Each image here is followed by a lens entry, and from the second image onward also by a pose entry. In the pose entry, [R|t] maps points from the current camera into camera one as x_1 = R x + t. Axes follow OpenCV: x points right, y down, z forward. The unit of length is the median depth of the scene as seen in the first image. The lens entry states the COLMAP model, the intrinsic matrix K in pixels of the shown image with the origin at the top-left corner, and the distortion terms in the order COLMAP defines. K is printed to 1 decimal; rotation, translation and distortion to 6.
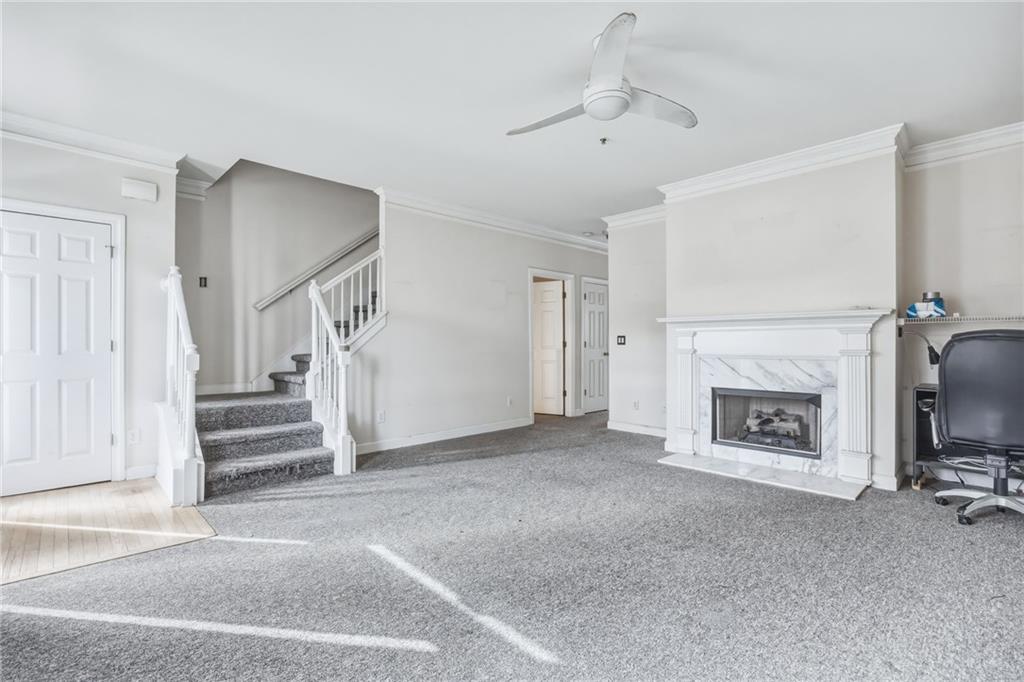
lens RADIAL K [[463.4, 0, 521.1], [0, 463.4, 336.1], [0, 0, 1]] dist [-0.014339, 0.003905]
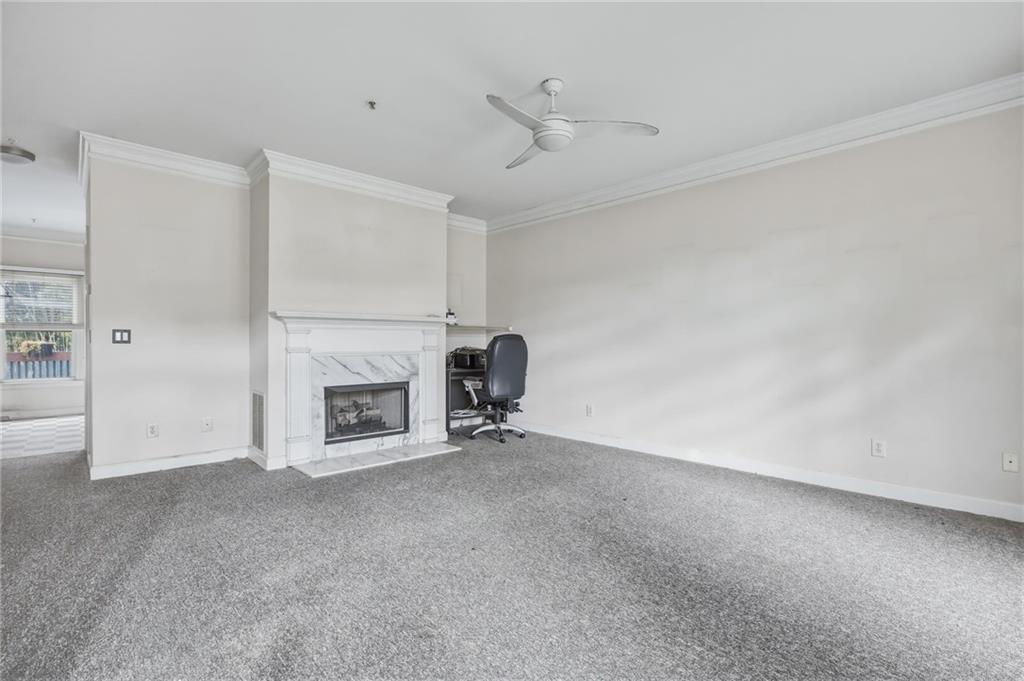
lens RADIAL K [[463.4, 0, 518.1], [0, 463.4, 341.4], [0, 0, 1]] dist [-0.014339, 0.003905]
pose [[0.035681, 0.002502, 0.999360, -0.597777], [-0.015449, 0.999879, -0.001951, 0.012842], [-0.999244, -0.015369, 0.035715, 0.628985]]
